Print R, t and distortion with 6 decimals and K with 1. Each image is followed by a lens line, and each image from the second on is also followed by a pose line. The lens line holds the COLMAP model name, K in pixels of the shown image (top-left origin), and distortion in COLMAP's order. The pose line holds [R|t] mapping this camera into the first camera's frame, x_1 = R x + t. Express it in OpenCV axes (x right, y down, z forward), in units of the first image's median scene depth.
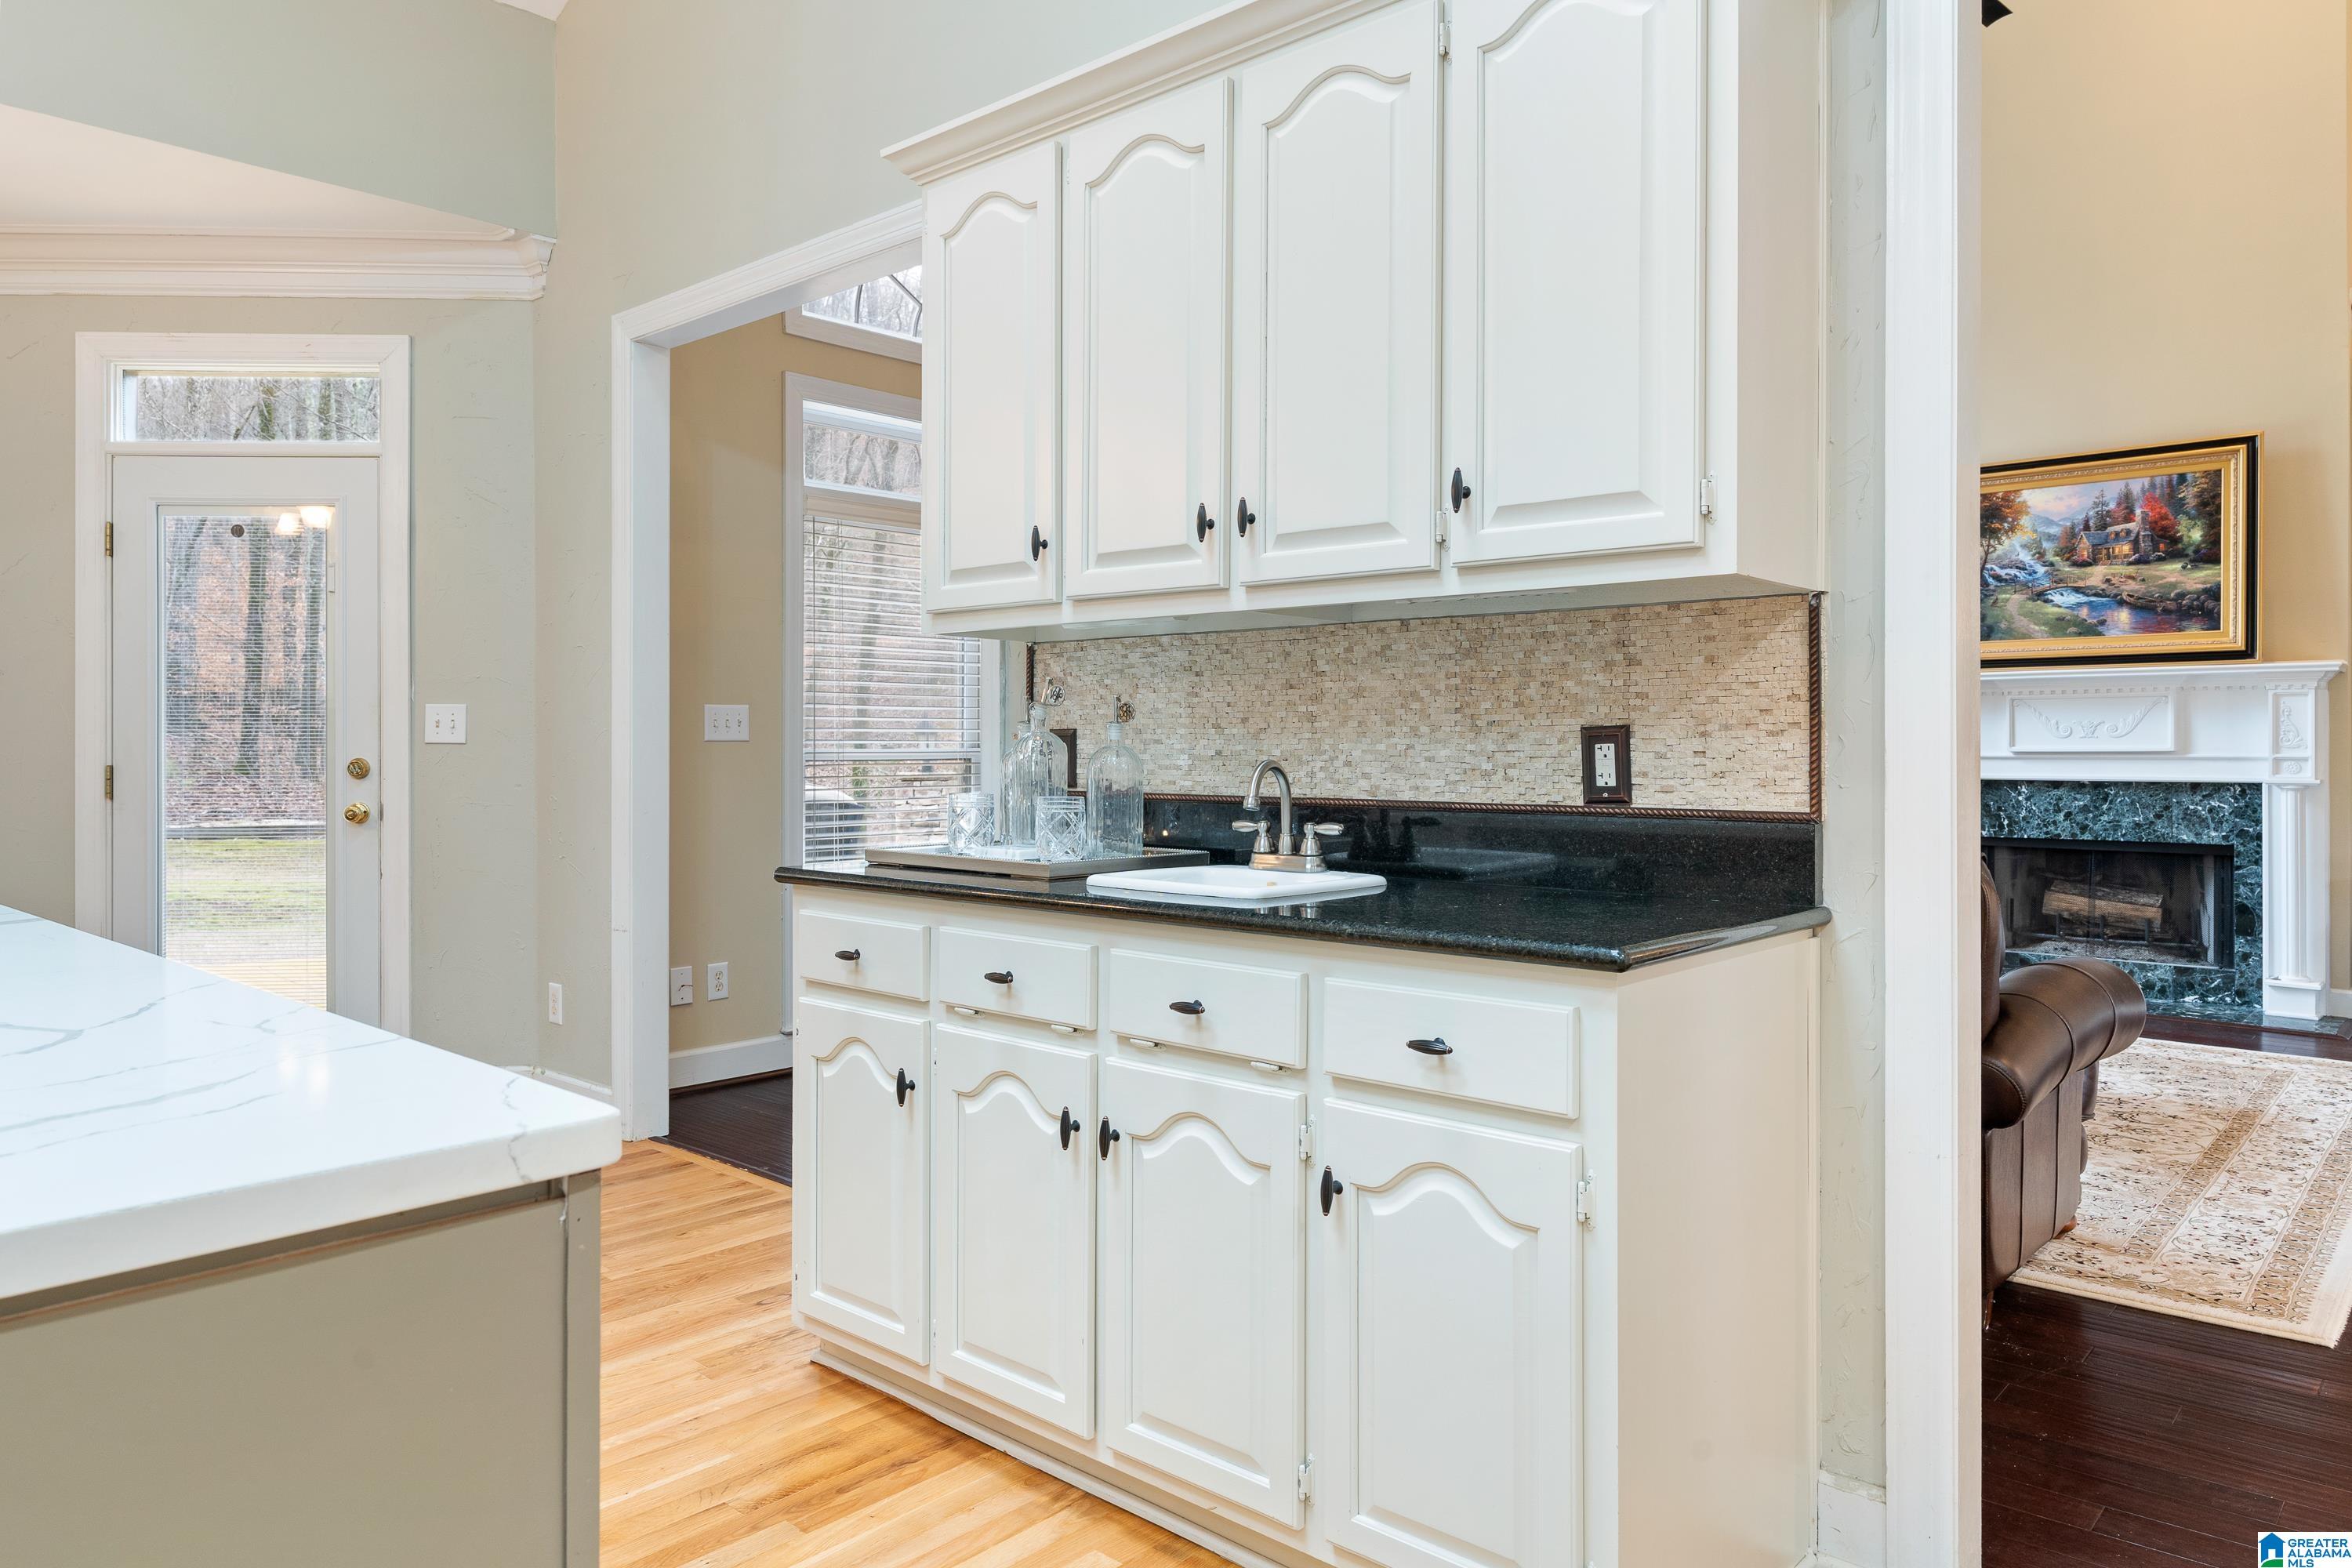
lens RADIAL K [[1538.4, 0, 1174.0], [0, 1538.4, 736.8], [0, 0, 1]] dist [-0.000391, 0.001181]
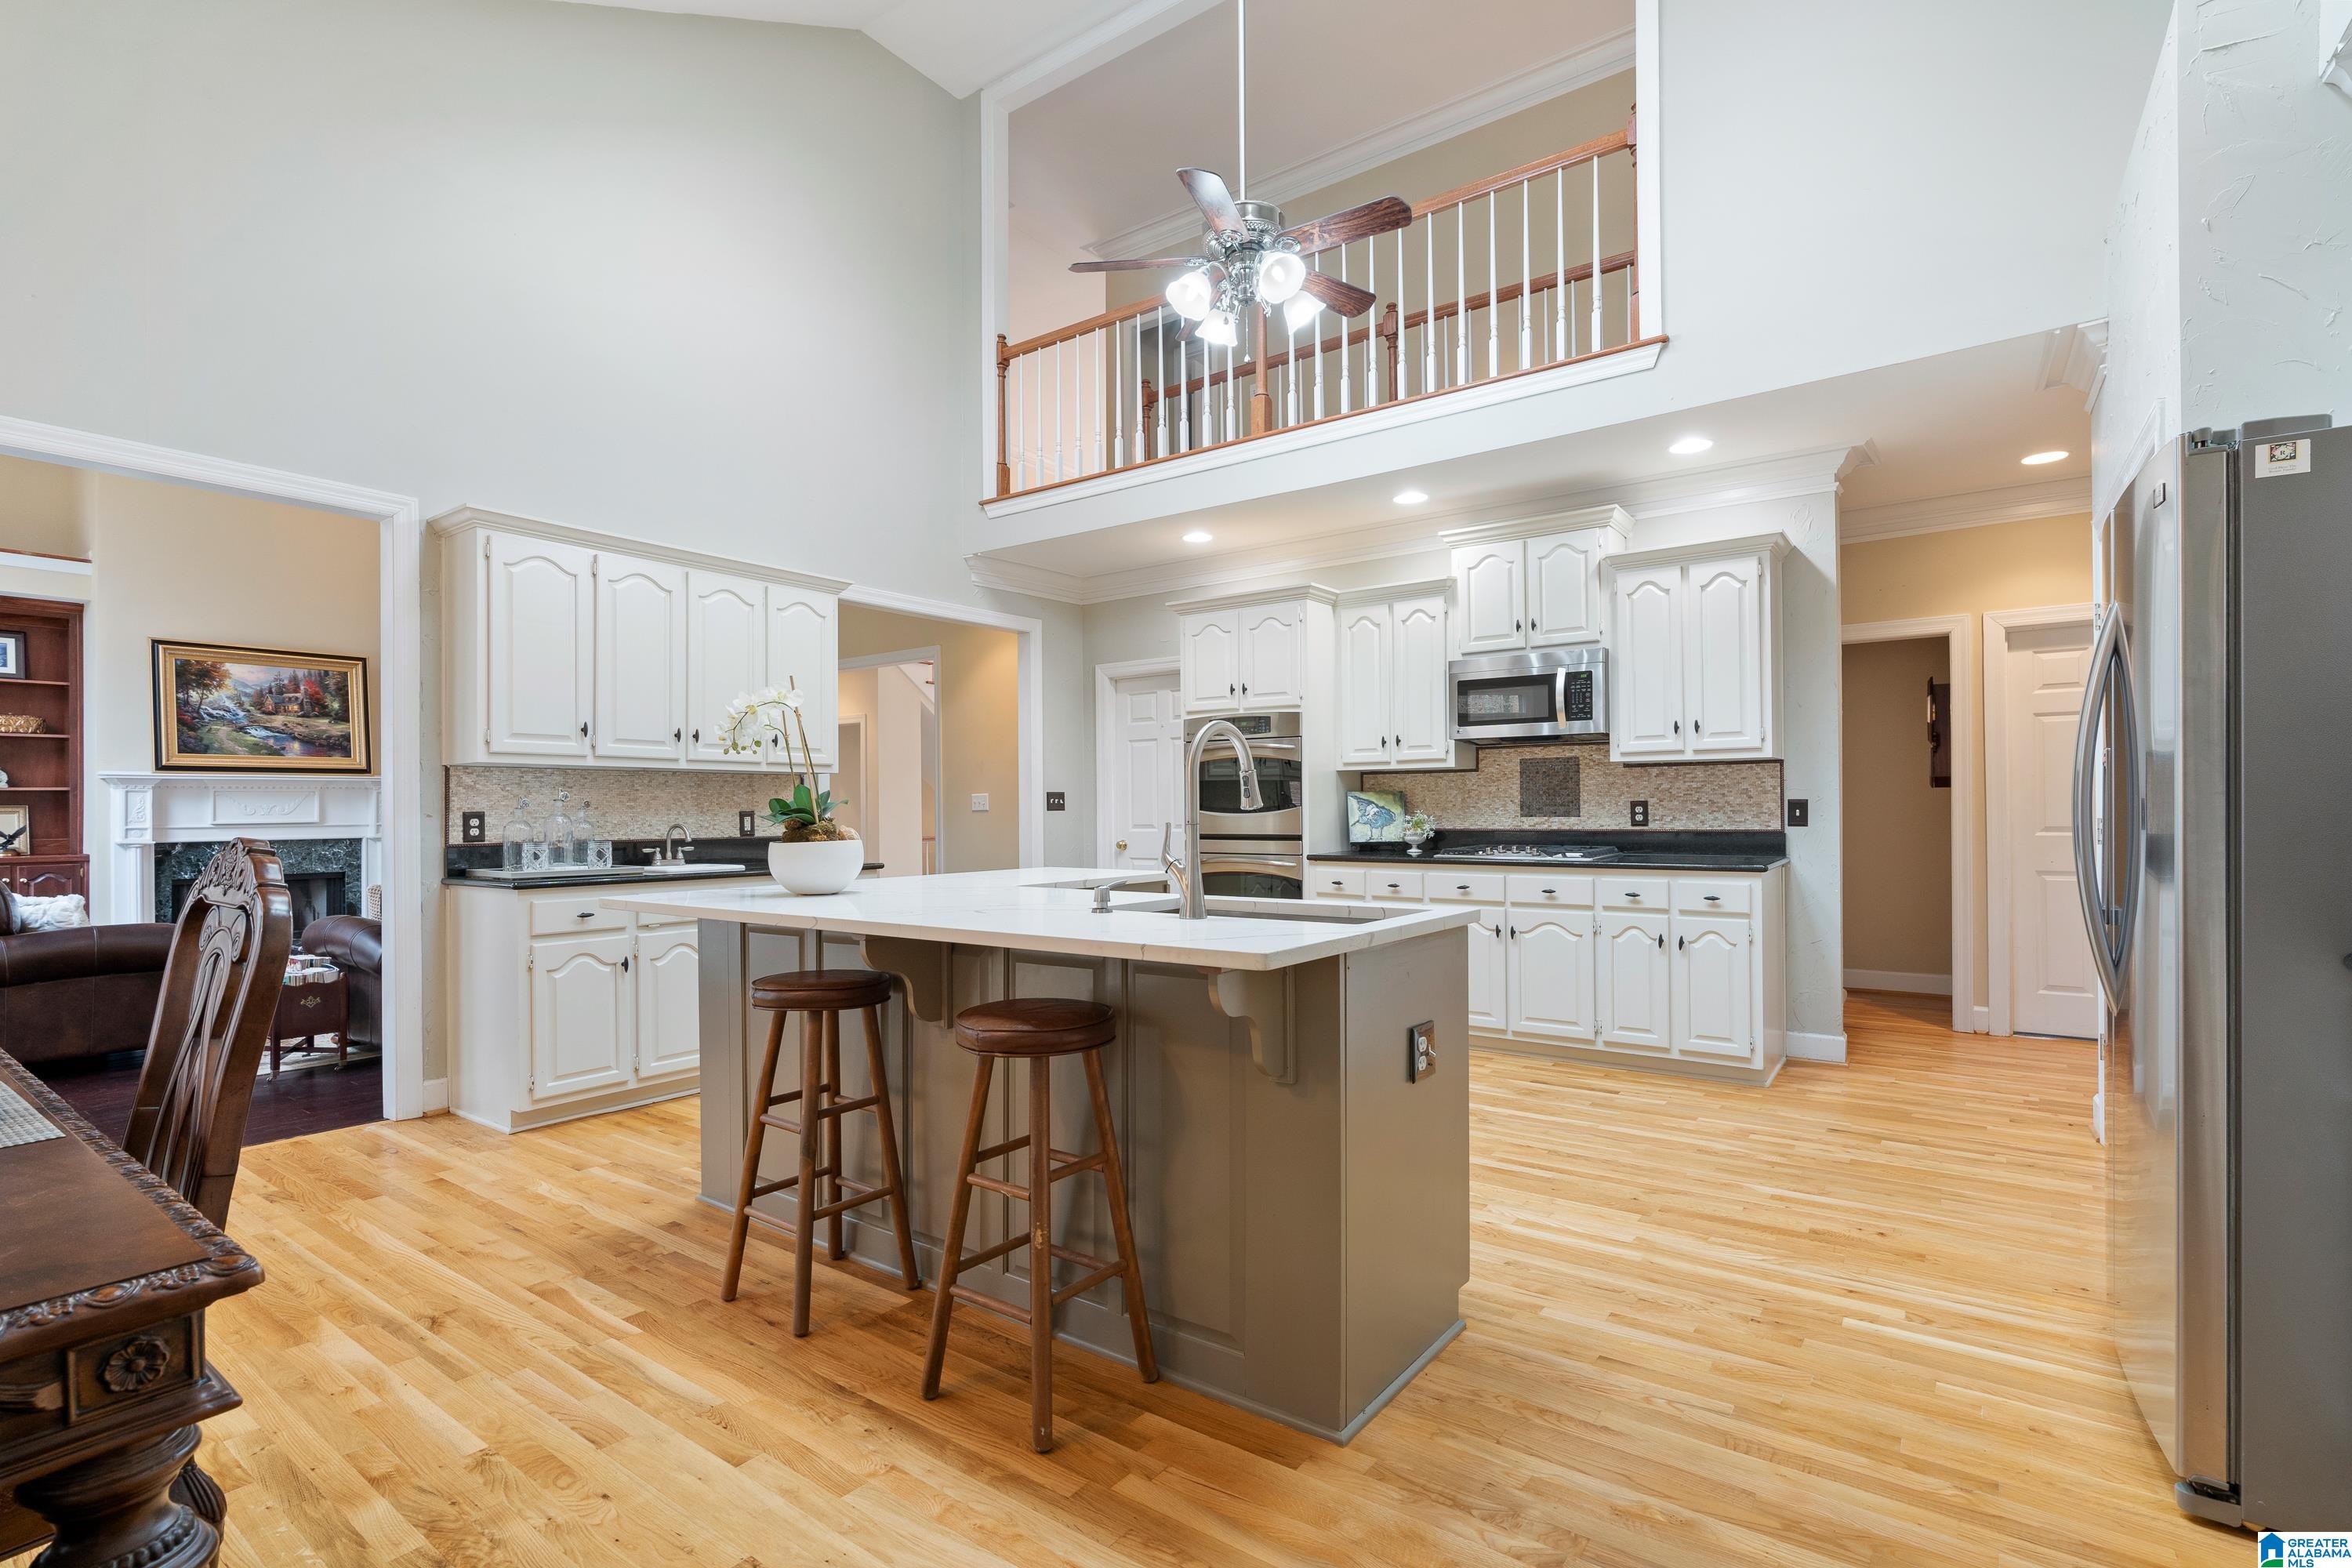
lens RADIAL K [[1097.4, 0, 1169.4], [0, 1097.4, 802.5], [0, 0, 1]] dist [-0.002892, -0.000310]
pose [[-0.098729, 0.007127, 0.995089, -0.736789], [0.002224, 0.999973, -0.006941, -0.002744], [-0.995112, 0.001528, -0.098743, 0.129567]]
